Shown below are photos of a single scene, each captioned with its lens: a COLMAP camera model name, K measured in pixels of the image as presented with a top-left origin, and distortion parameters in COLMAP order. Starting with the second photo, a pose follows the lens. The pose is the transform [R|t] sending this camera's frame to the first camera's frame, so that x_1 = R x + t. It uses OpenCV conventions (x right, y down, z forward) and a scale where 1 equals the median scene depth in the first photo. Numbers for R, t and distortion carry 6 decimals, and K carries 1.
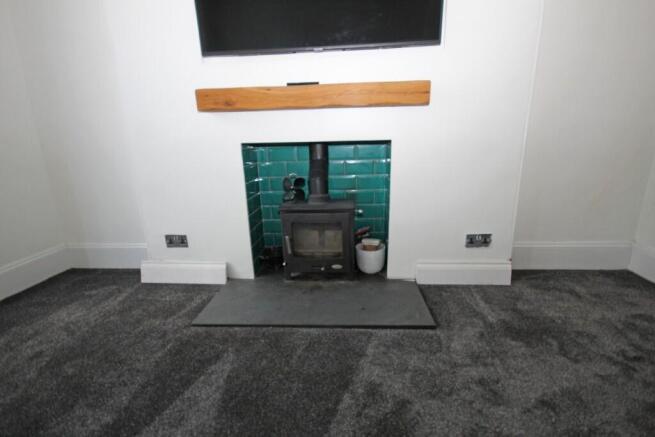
lens RADIAL K [[301.3, 0, 331.5], [0, 301.3, 222.9], [0, 0, 1]] dist [0.000434, 0.000158]
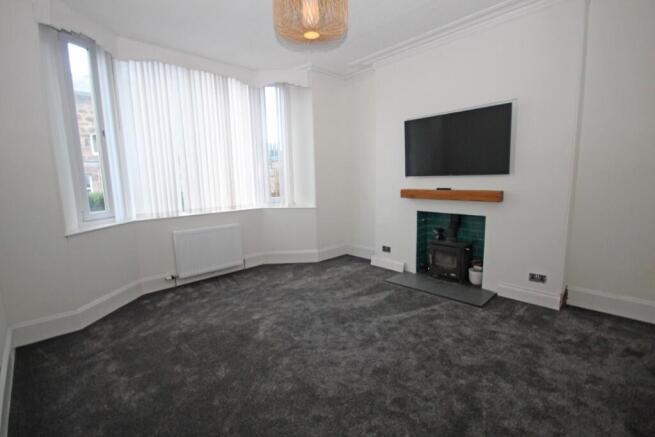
lens RADIAL K [[301.3, 0, 329.4], [0, 301.3, 219.2], [0, 0, 1]] dist [0.000434, 0.000158]
pose [[0.736288, 0.102708, -0.668828, 0.713297], [-0.172129, 0.984328, -0.038333, -0.001280], [0.654410, 0.143349, 0.742428, -1.071752]]
